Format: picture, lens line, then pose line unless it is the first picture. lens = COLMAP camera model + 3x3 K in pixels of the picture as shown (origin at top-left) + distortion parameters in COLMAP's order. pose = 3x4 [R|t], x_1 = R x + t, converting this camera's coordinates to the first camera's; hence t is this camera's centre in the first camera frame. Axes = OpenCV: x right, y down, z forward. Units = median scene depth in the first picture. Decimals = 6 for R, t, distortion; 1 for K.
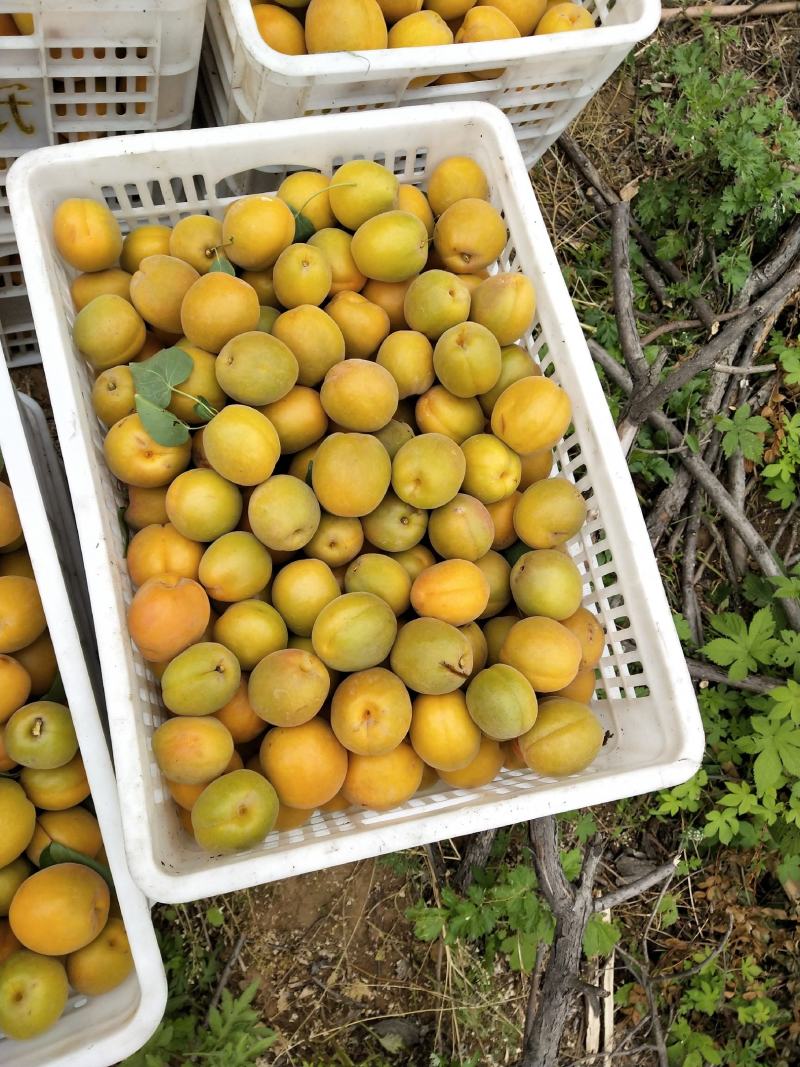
lens RADIAL K [[866.5, 0, 400.1], [0, 866.5, 535.9], [0, 0, 1]] dist [0.004177, 0.043497]
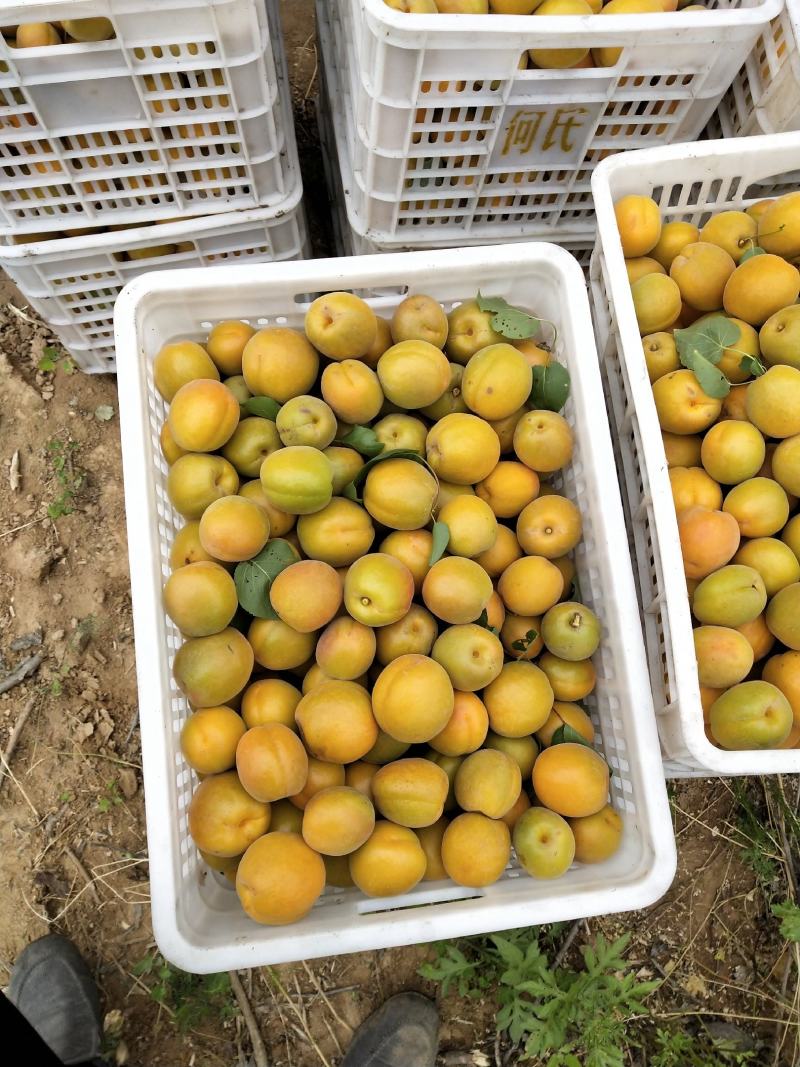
lens RADIAL K [[866.5, 0, 403.0], [0, 866.5, 532.5], [0, 0, 1]] dist [0.004177, 0.043497]
pose [[0.963434, 0.111527, -0.243631, -0.313304], [-0.127934, 0.990390, -0.052541, 0.164290], [0.235430, 0.081788, 0.968444, -0.182335]]
